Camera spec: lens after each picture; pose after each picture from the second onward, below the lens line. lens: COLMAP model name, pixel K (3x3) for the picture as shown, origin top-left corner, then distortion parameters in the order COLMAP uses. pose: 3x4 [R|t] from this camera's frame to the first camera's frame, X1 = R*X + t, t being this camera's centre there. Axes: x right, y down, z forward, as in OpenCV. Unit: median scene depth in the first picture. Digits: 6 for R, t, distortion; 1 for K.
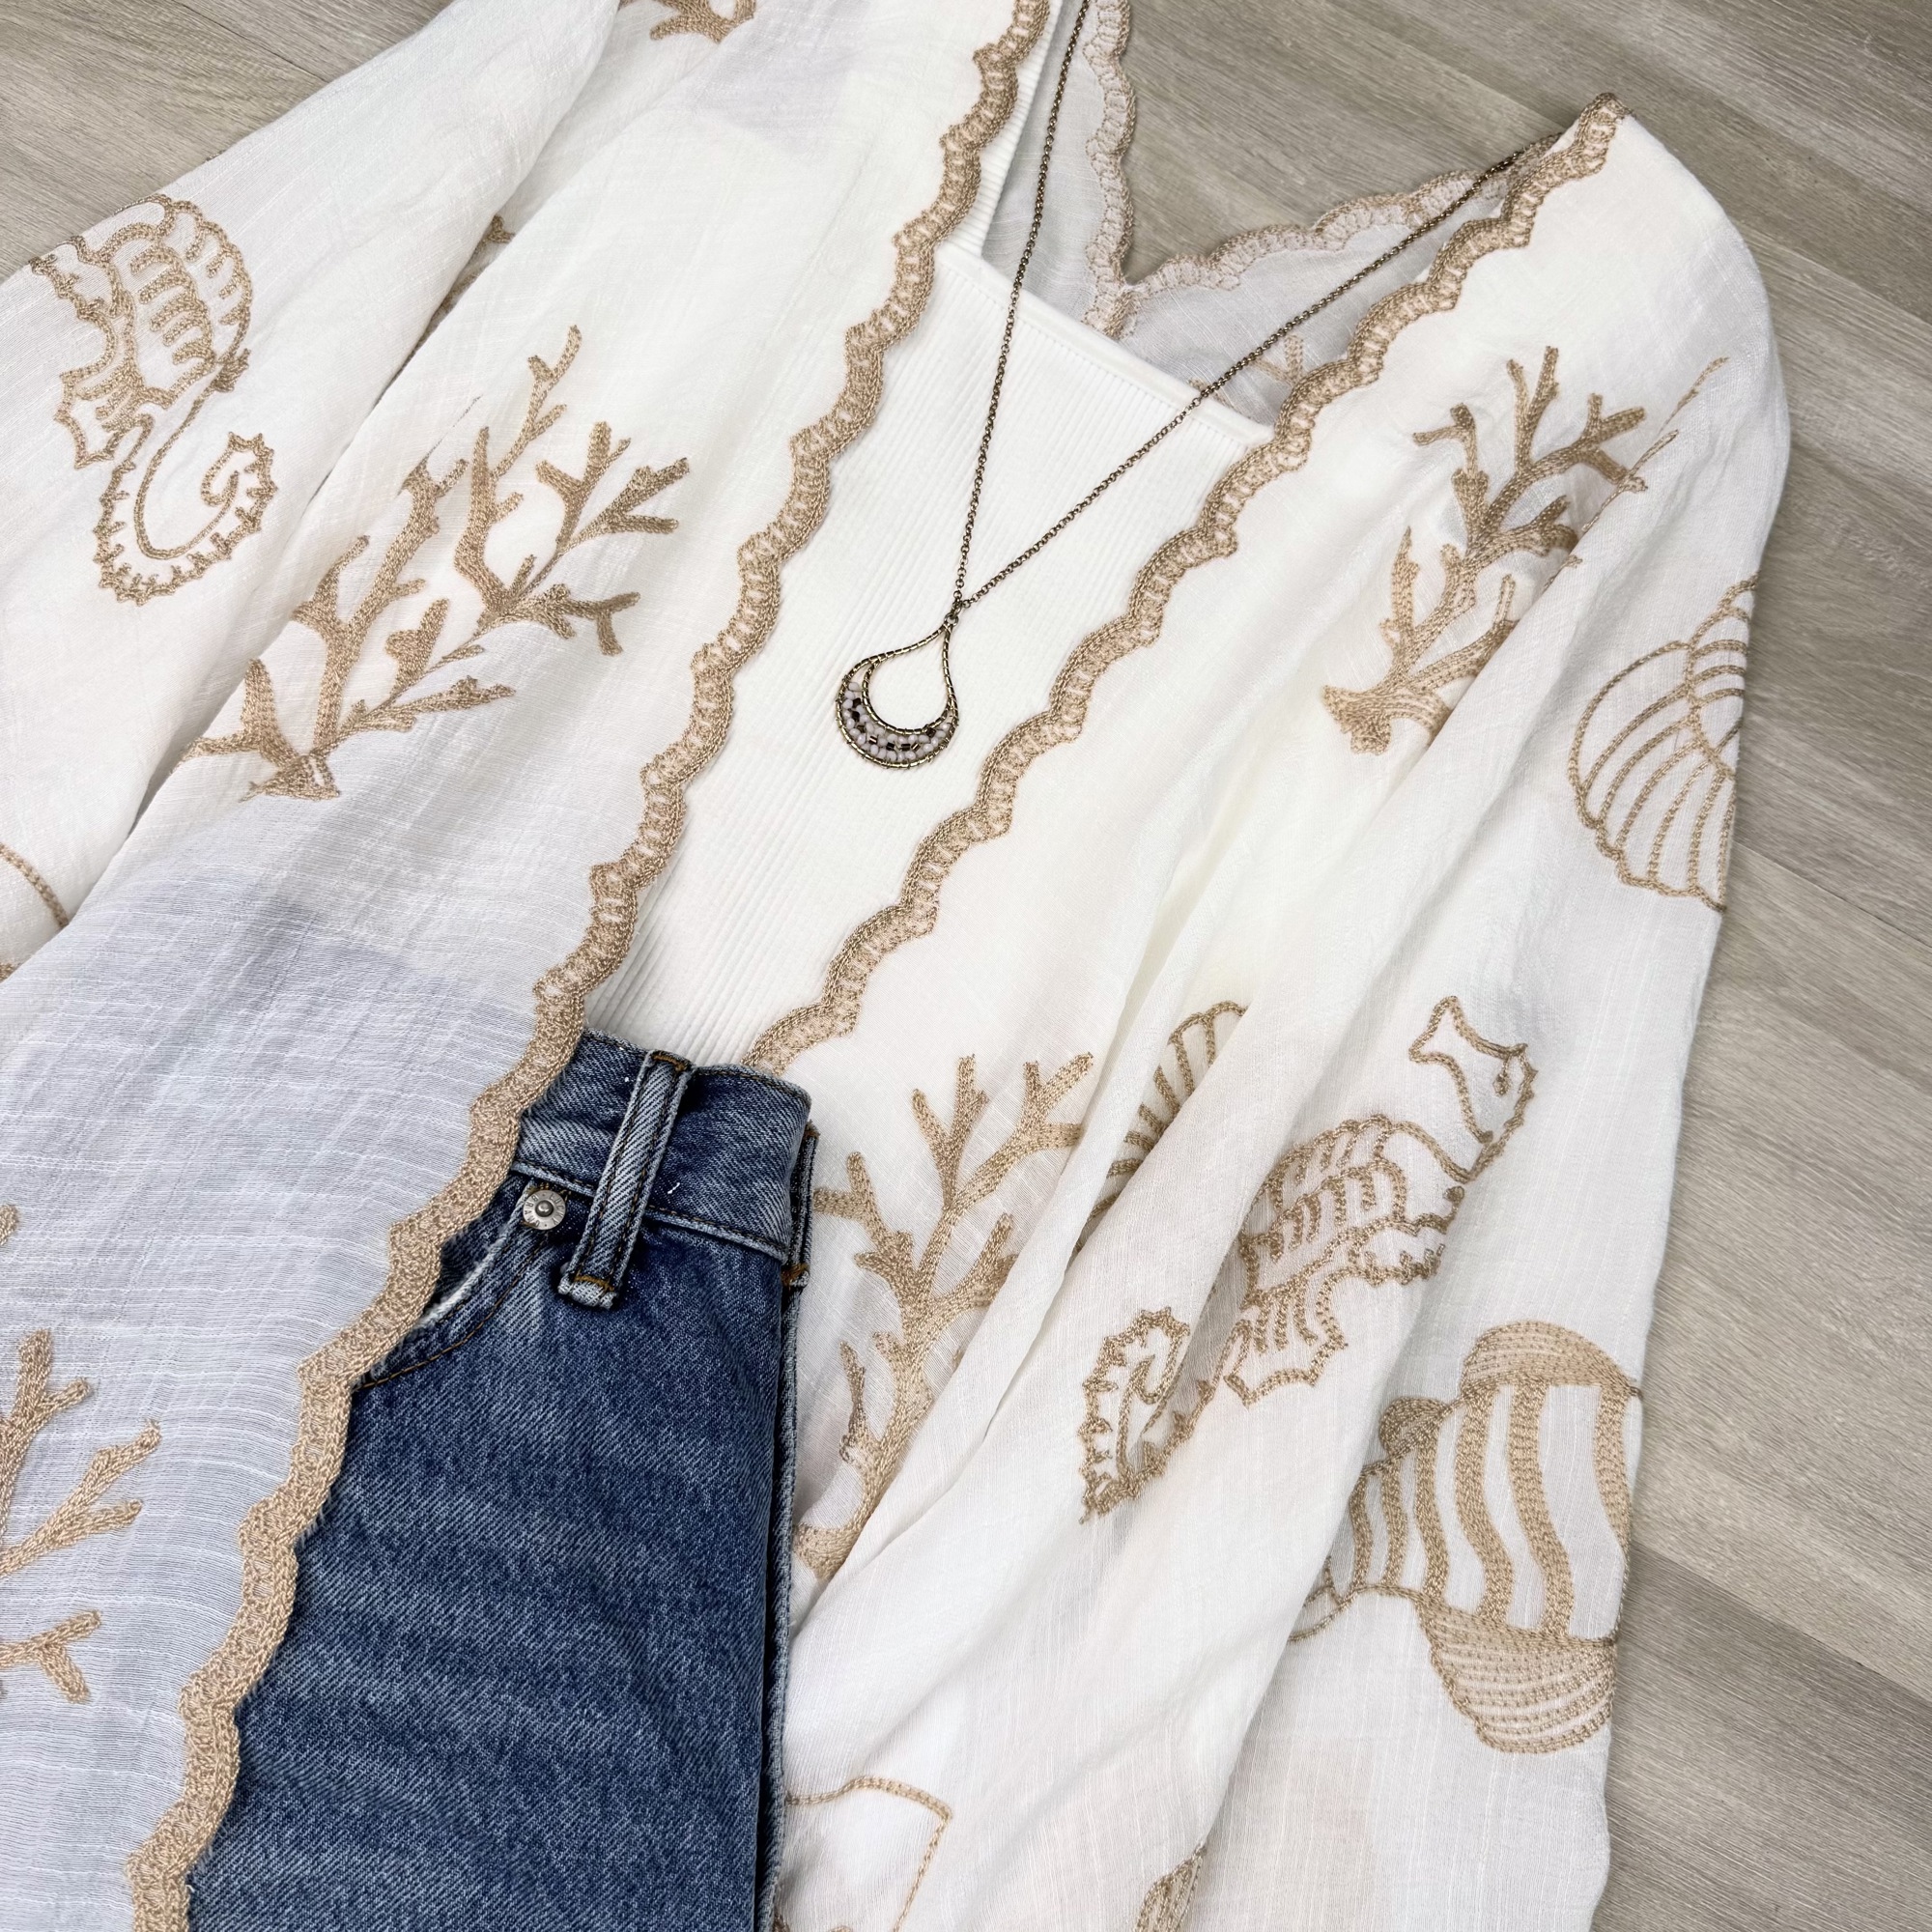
lens RADIAL K [[1739.1, 0, 966.0], [0, 1739.1, 966.0], [0, 0, 1]] dist [0.126431, -0.281186]
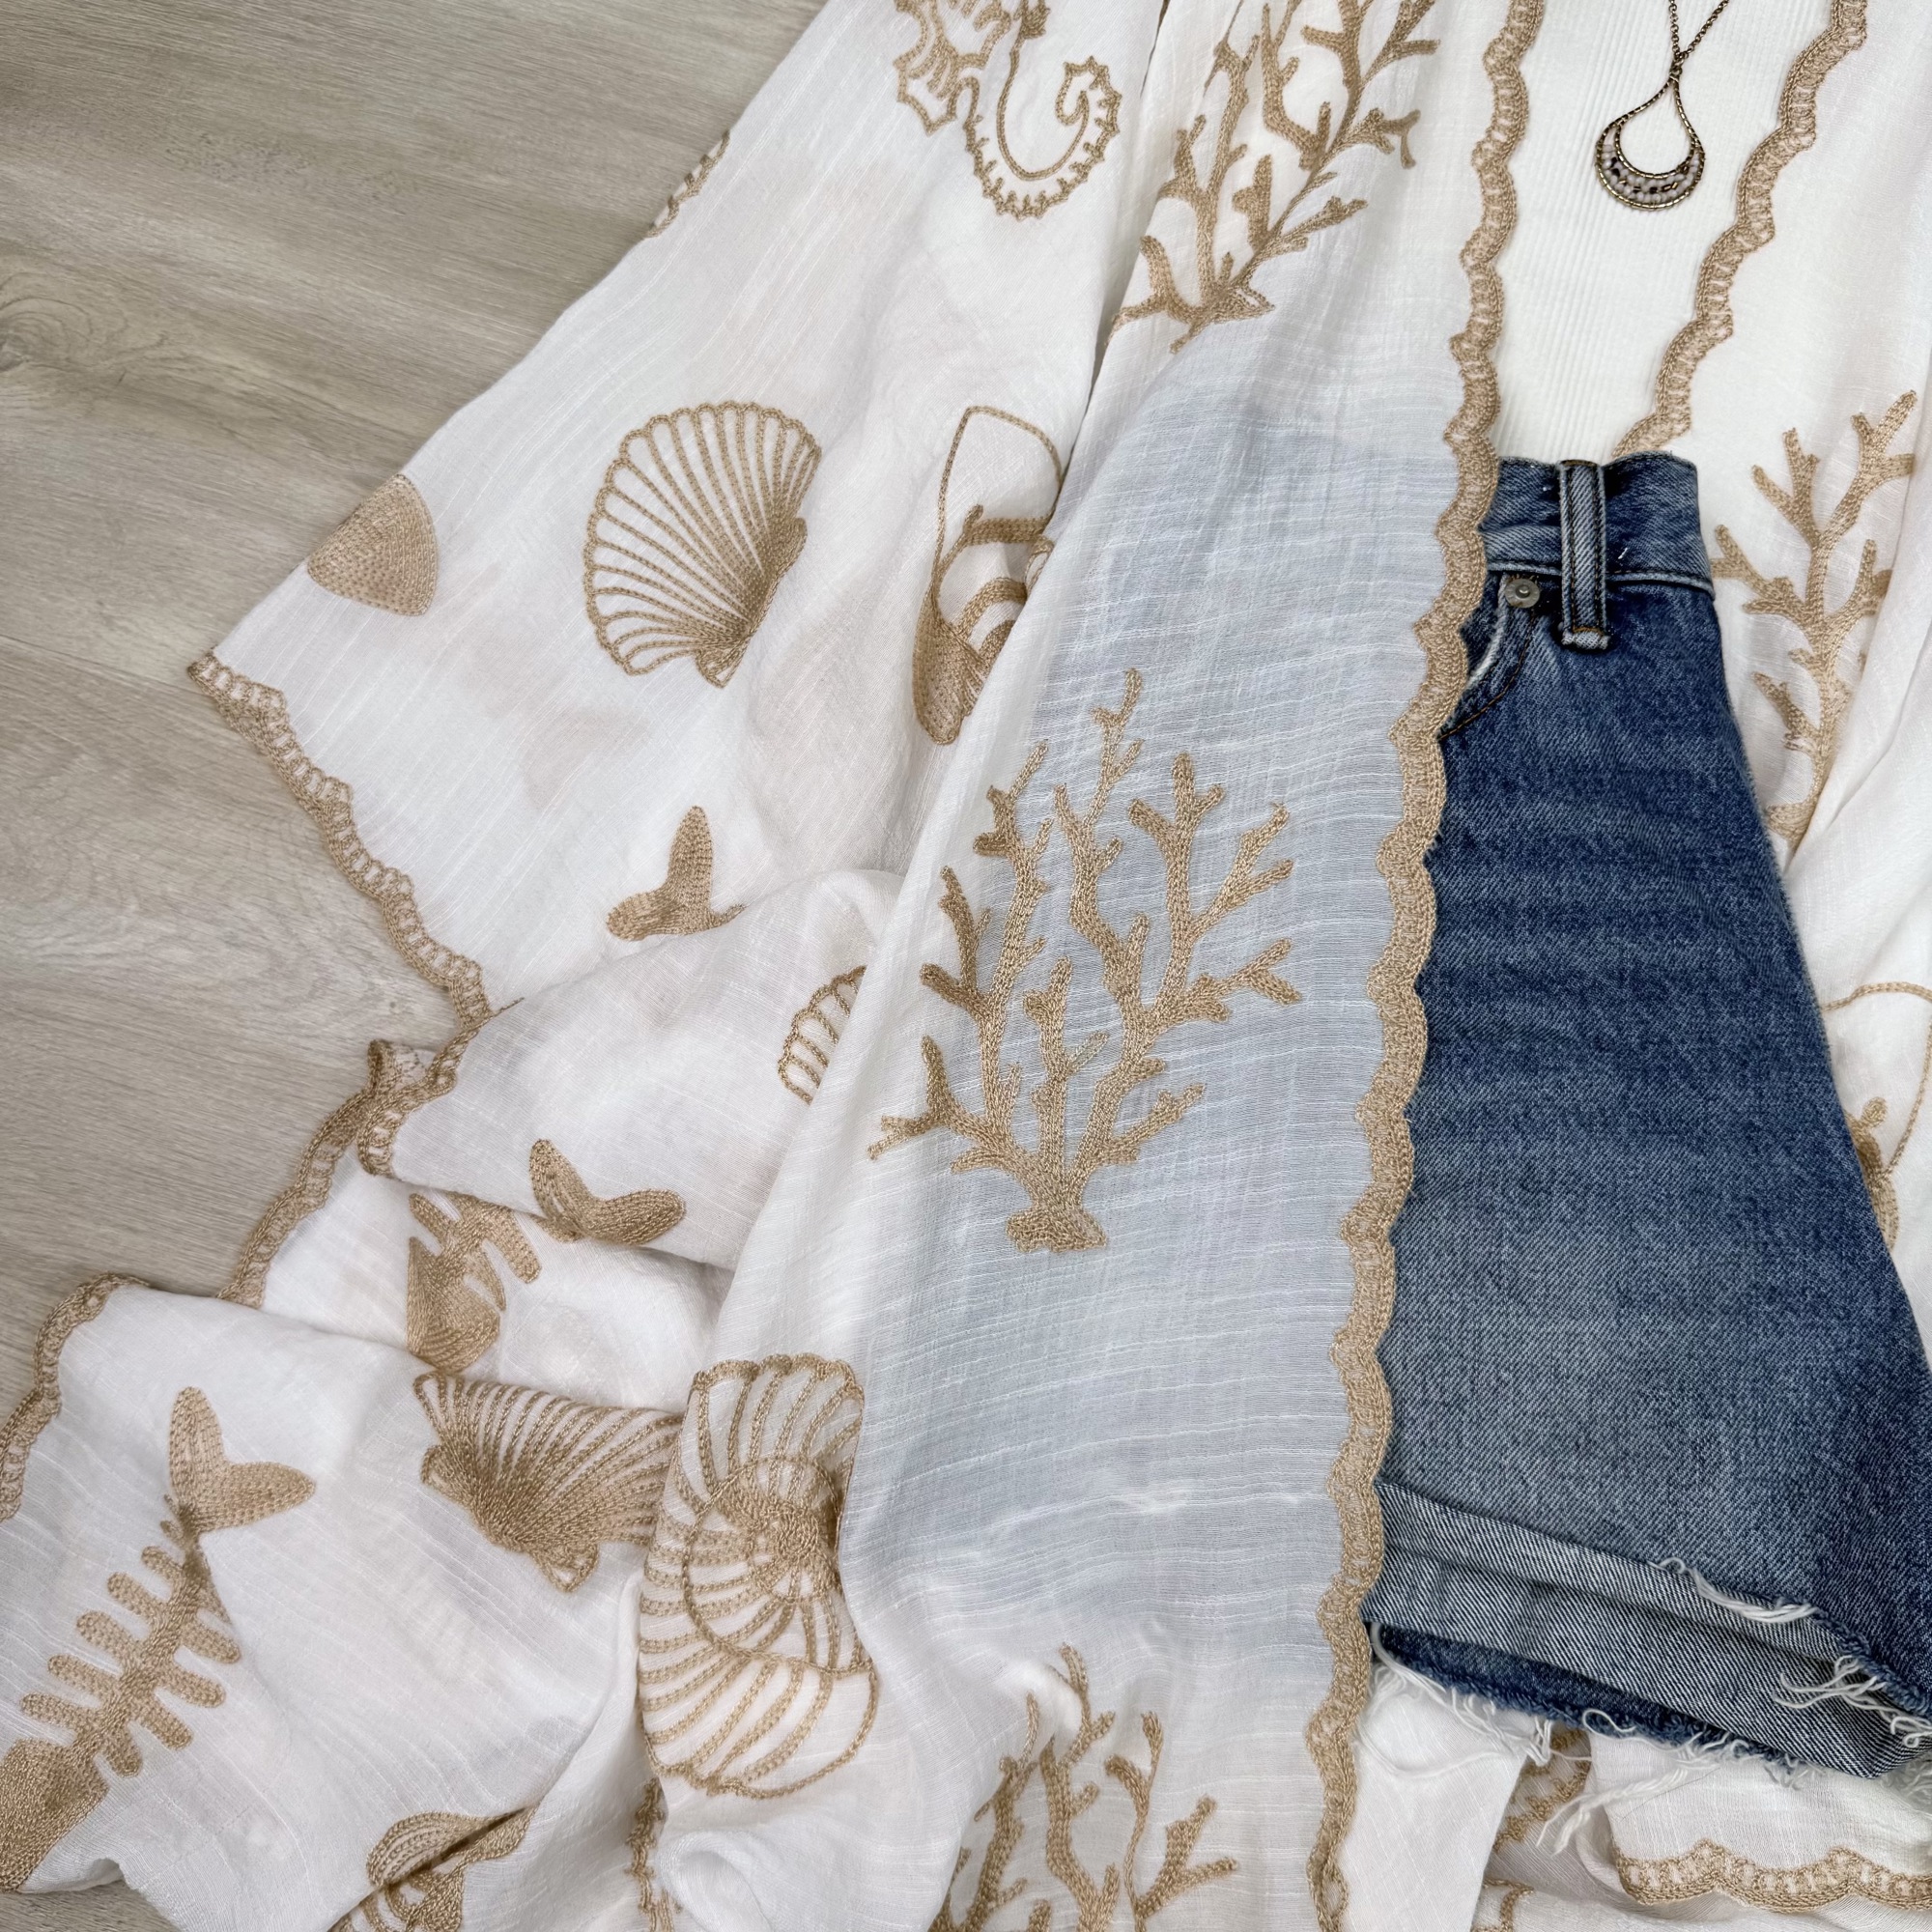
lens RADIAL K [[1739.1, 0, 966.0], [0, 1739.1, 966.0], [0, 0, 1]] dist [0.126431, -0.281186]
pose [[0.968004, -0.206178, -0.143032, -0.443638], [0.220281, 0.971198, 0.090837, 0.174240], [0.120184, -0.119437, 0.985541, -0.270476]]
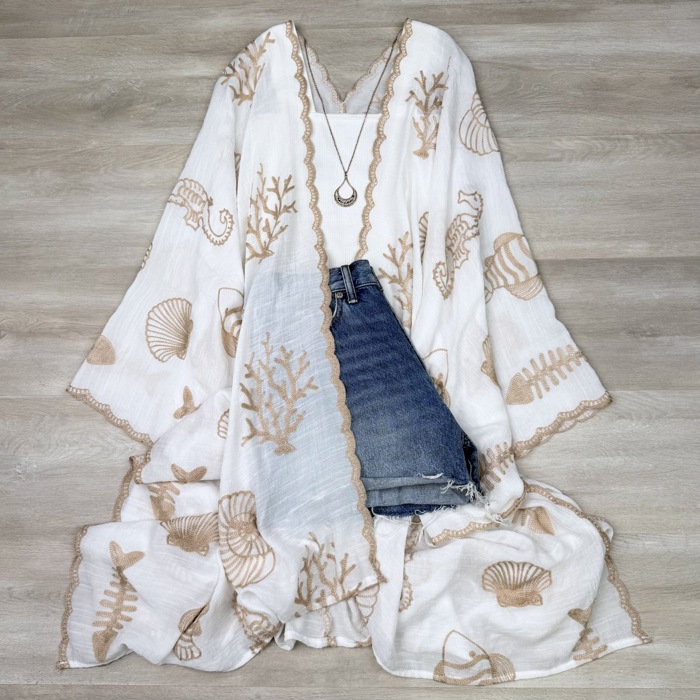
lens RADIAL K [[696.0, 0, 350.0], [0, 696.0, 350.0], [0, 0, 1]] dist [0.150906, -0.357782]
pose [[0.871338, -0.488230, -0.049012, -0.163958], [0.489932, 0.871179, 0.031846, 0.218487], [0.027150, -0.051761, 0.998290, -1.258425]]
